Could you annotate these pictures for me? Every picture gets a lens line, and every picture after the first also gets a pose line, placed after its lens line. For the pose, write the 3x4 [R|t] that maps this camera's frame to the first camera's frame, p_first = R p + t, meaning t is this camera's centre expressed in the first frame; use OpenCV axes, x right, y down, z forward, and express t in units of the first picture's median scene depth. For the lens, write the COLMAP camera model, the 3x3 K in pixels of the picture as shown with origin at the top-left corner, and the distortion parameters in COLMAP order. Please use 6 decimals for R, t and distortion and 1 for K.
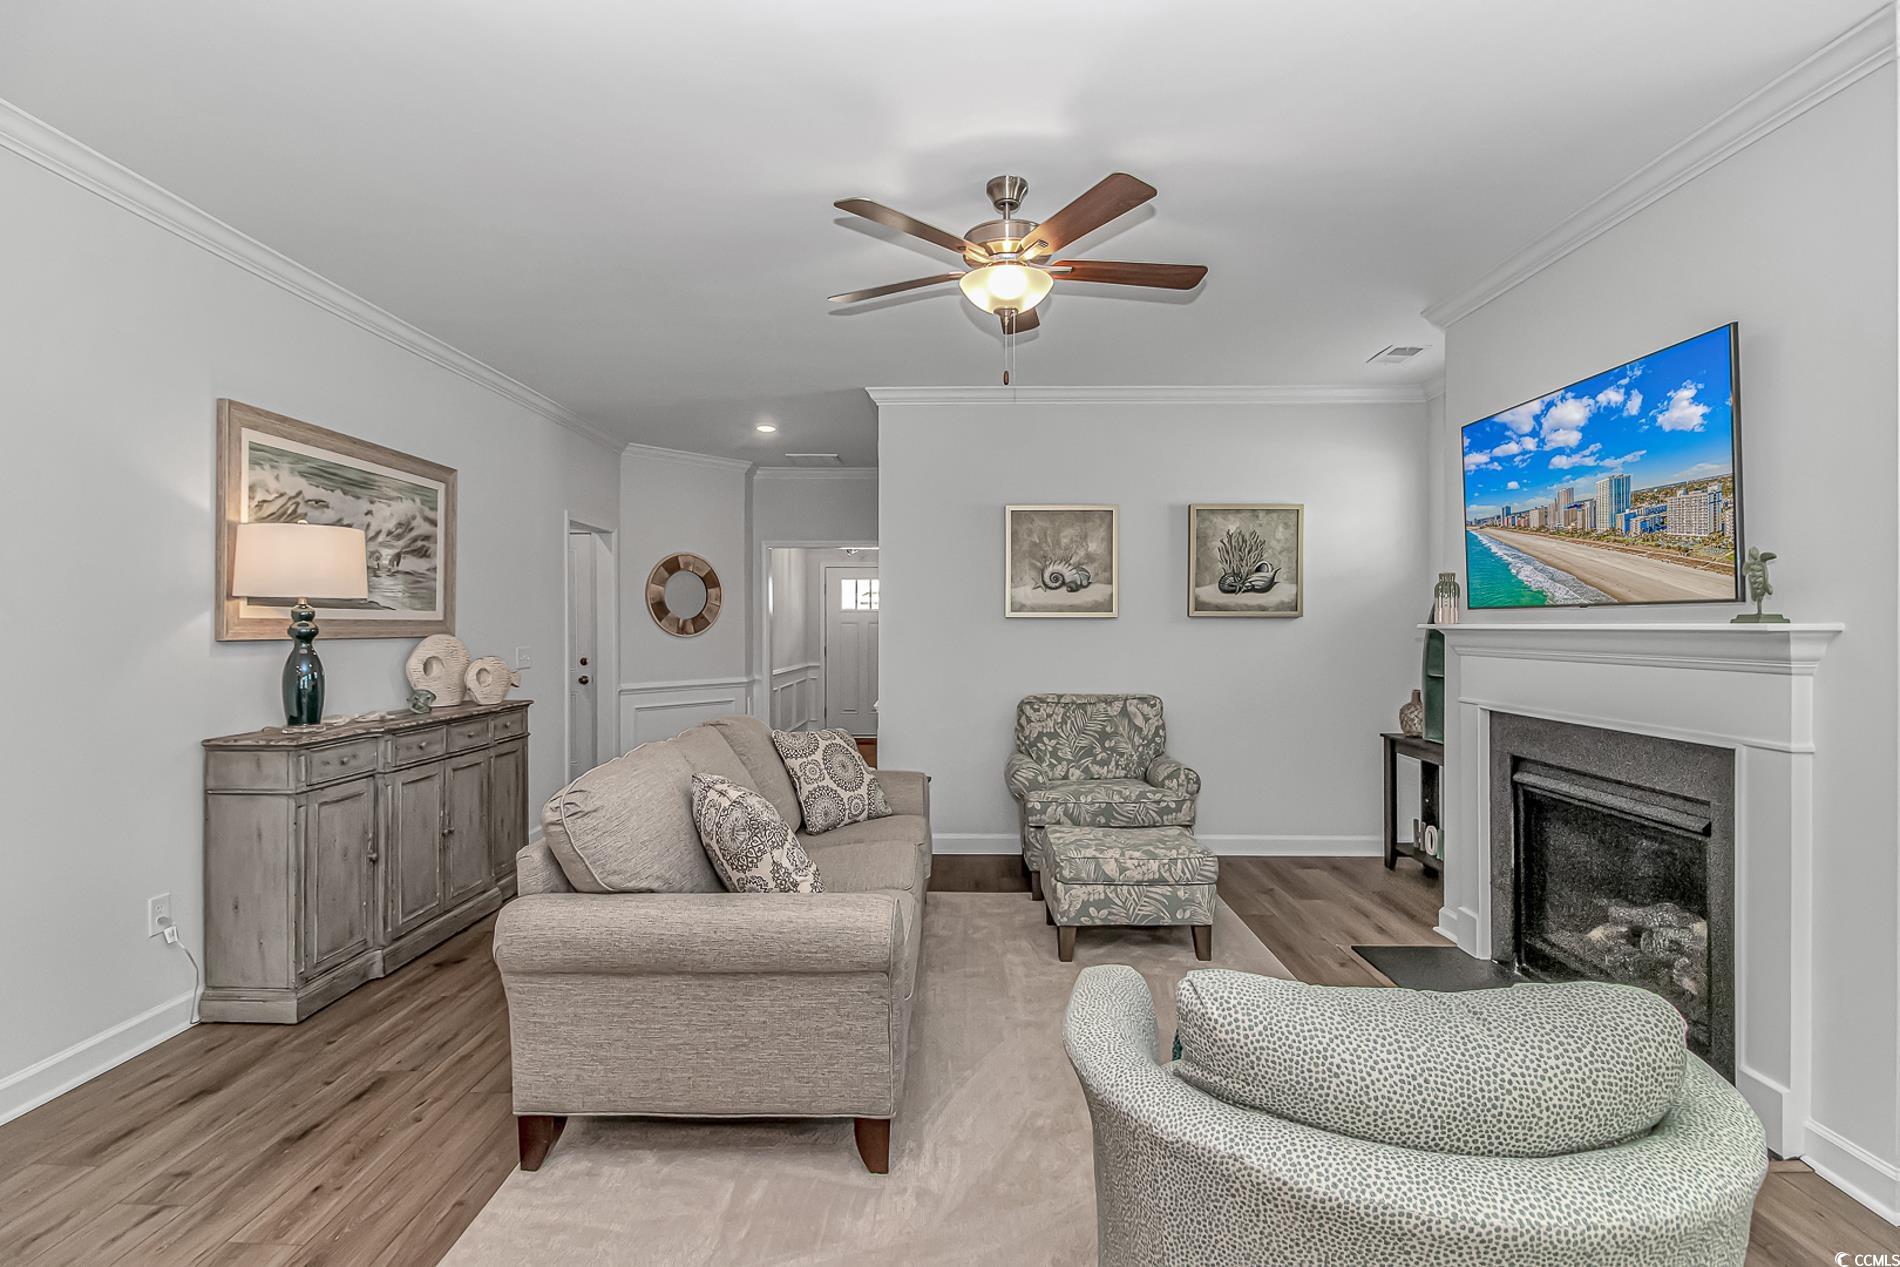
lens RADIAL K [[888.0, 0, 952.0], [0, 888.0, 626.2], [0, 0, 1]] dist [-0.006399, -0.008662]
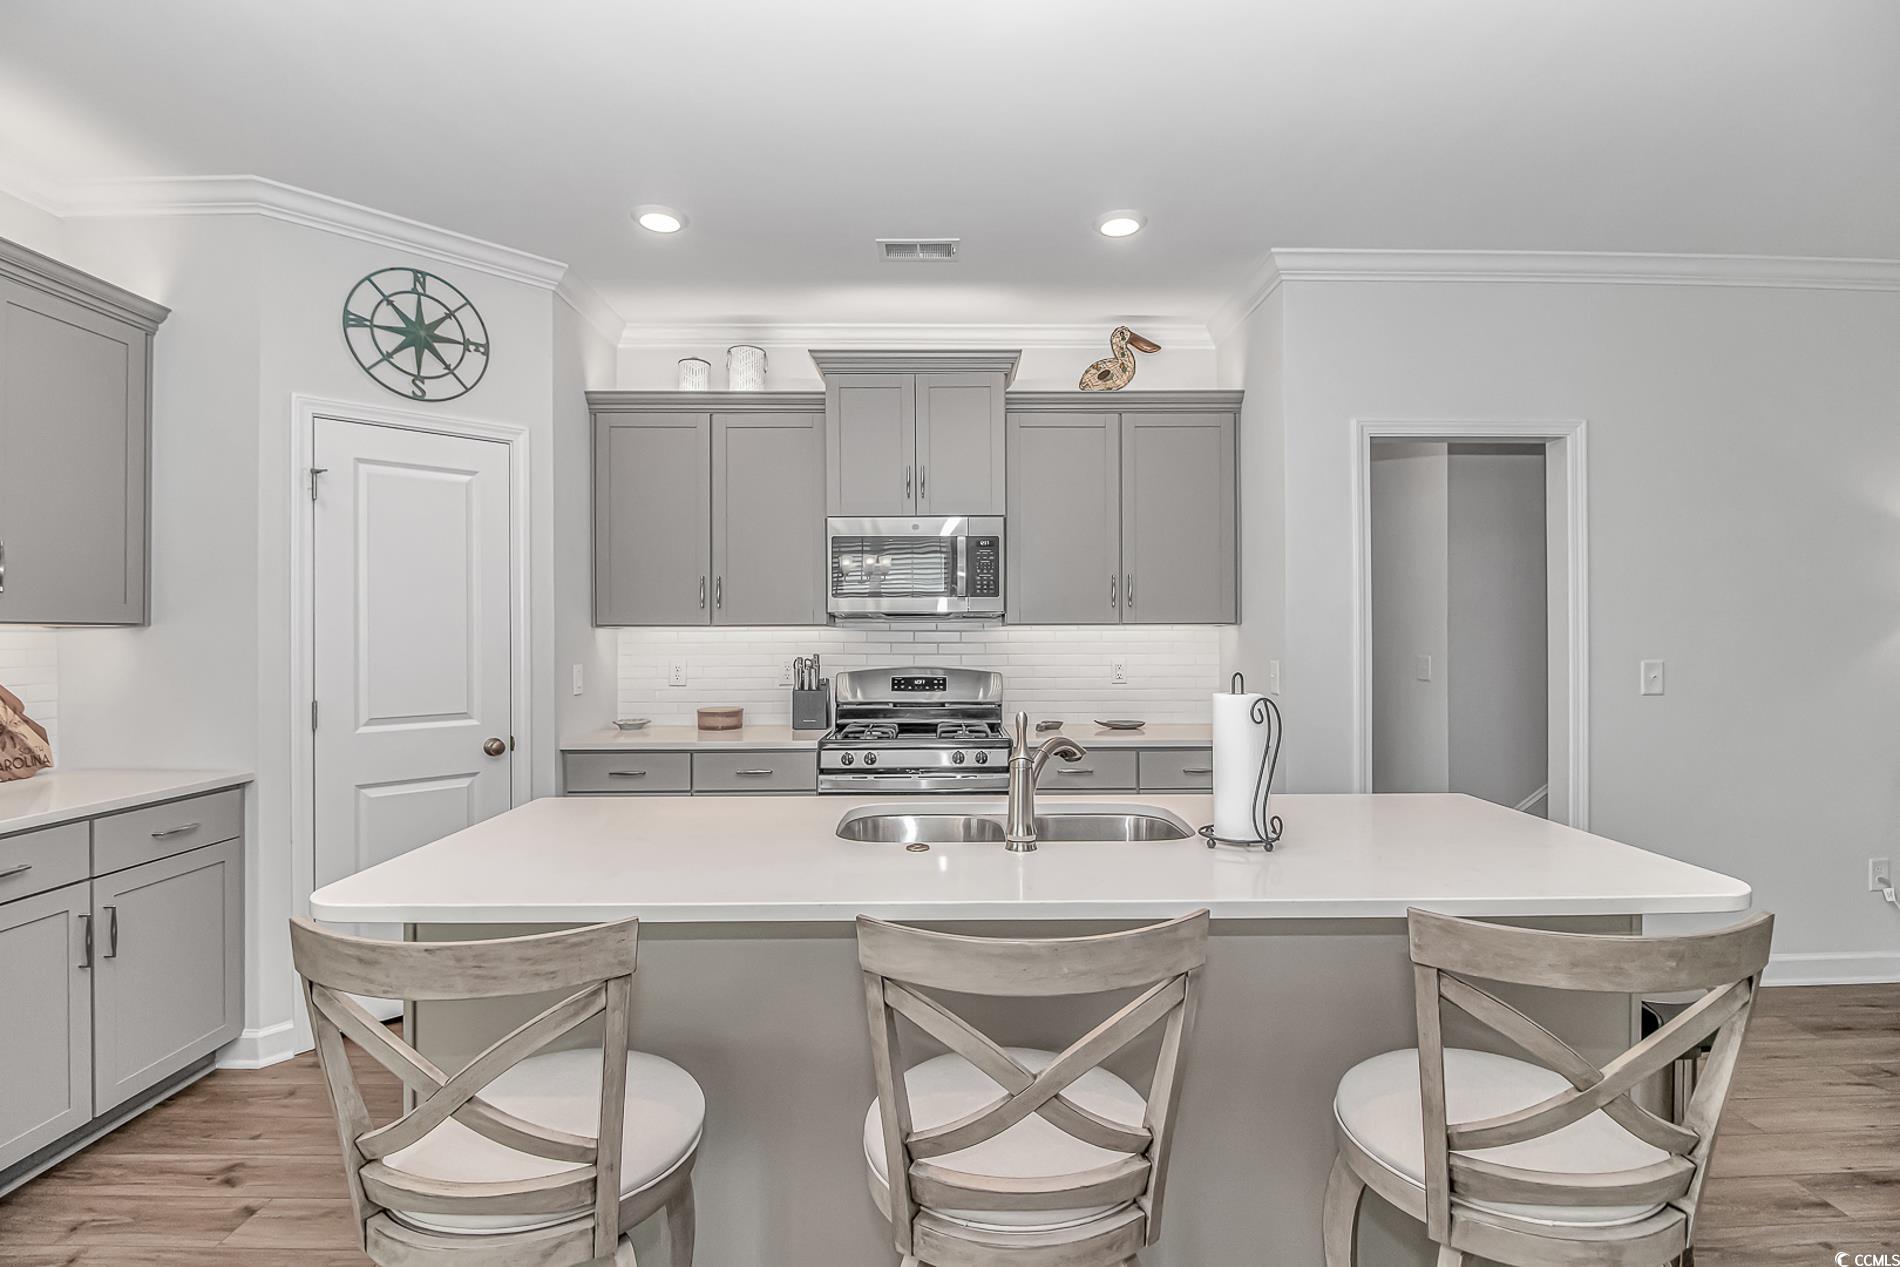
lens RADIAL K [[888.0, 0, 954.1], [0, 888.0, 634.5], [0, 0, 1]] dist [-0.006399, -0.008662]
pose [[0.015548, -0.002417, -0.999876, 0.211892], [0.002636, 0.999994, -0.002377, 0.004719], [0.999876, -0.002599, 0.015554, -0.225745]]
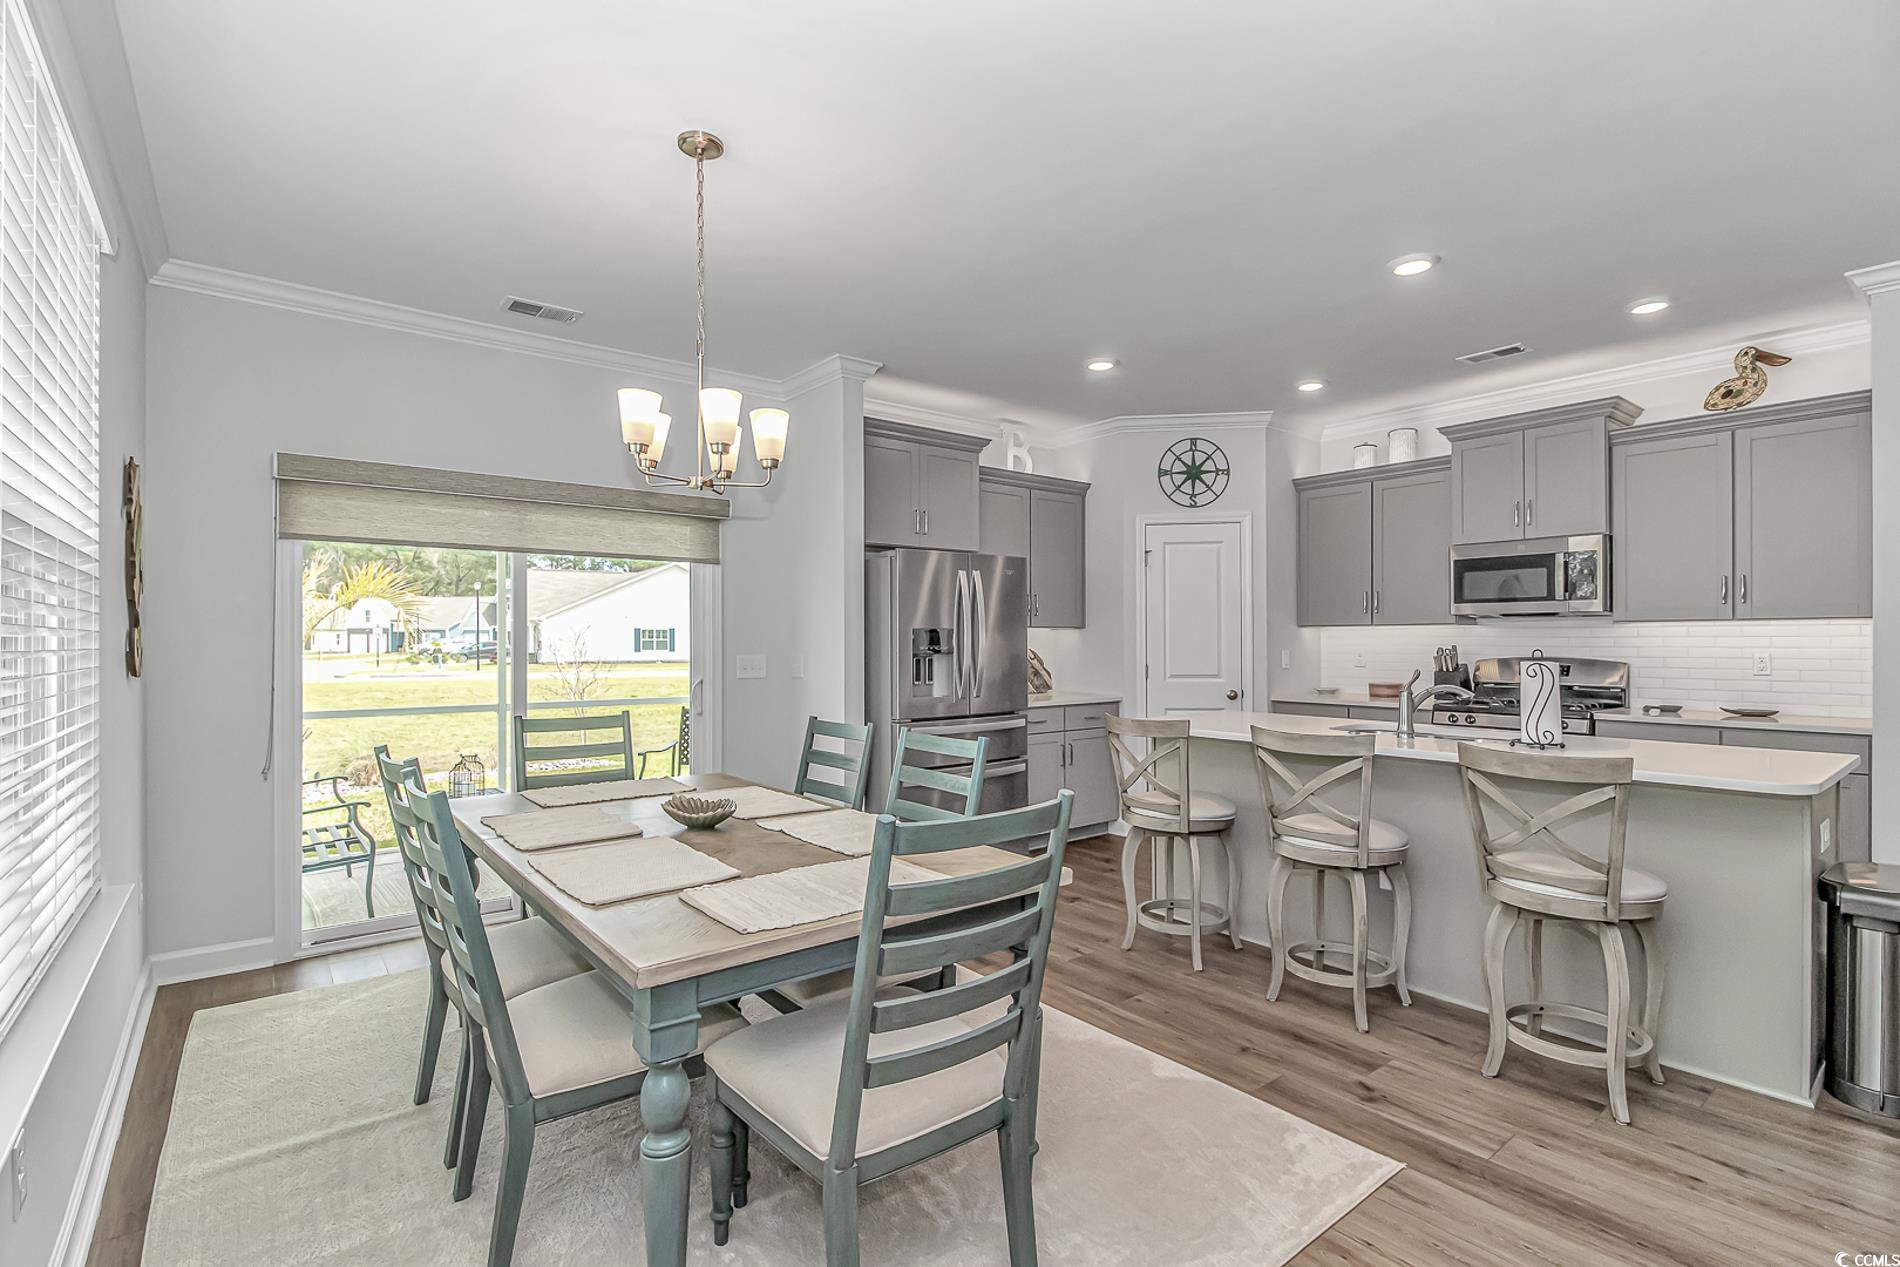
lens RADIAL K [[888.0, 0, 943.3], [0, 888.0, 641.1], [0, 0, 1]] dist [-0.006399, -0.008662]
pose [[-0.787281, 0.002278, -0.616590, 0.752890], [0.001766, 0.999997, 0.001440, 0.016325], [0.616592, 0.000045, -0.787283, 0.309061]]
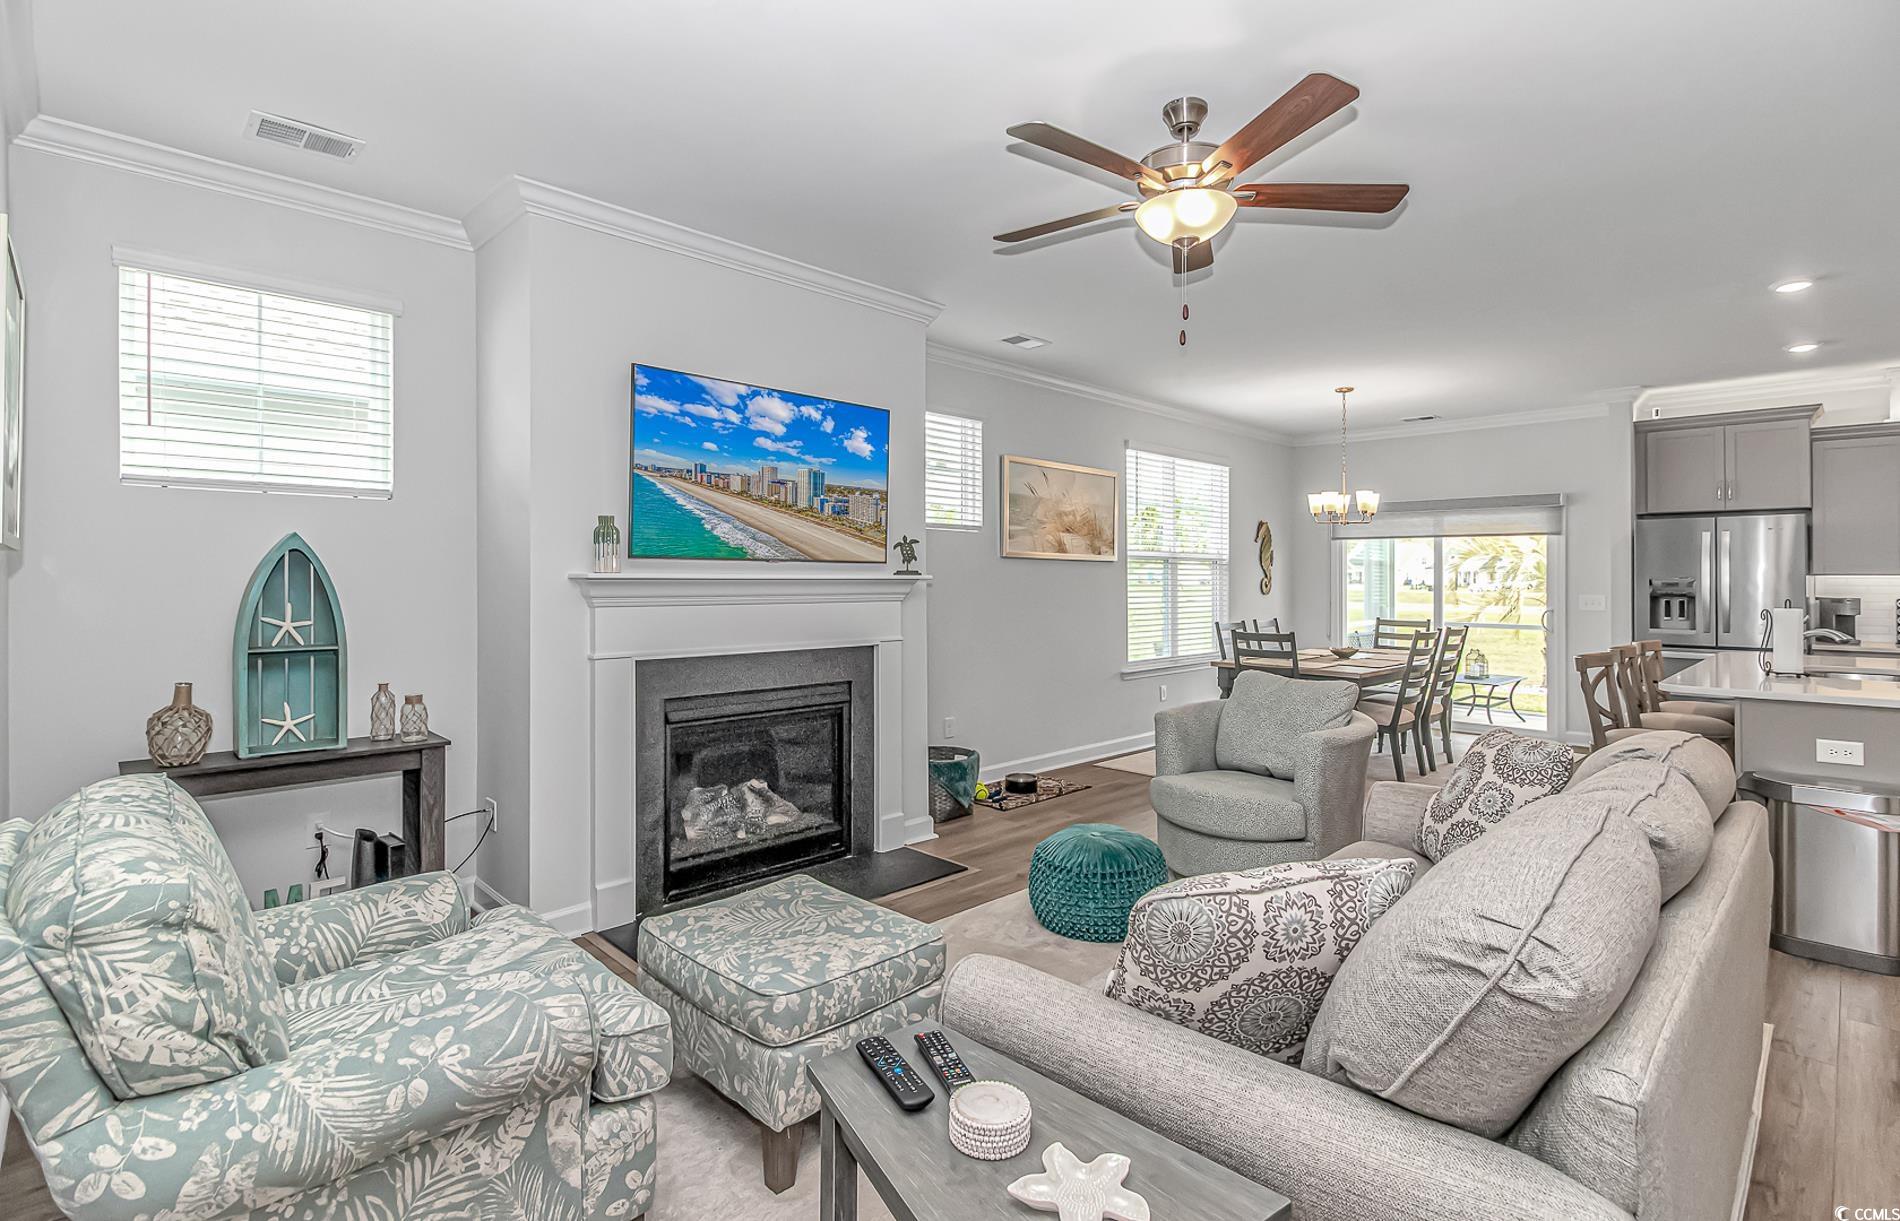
lens RADIAL K [[896.4, 0, 966.7], [0, 896.4, 571.7], [0, 0, 1]] dist [-0.010506, -0.006131]
pose [[-0.710879, 0.003415, 0.703306, -0.363370], [-0.000377, 0.999986, -0.005237, -0.000624], [-0.703315, -0.003988, -0.710868, 1.581961]]
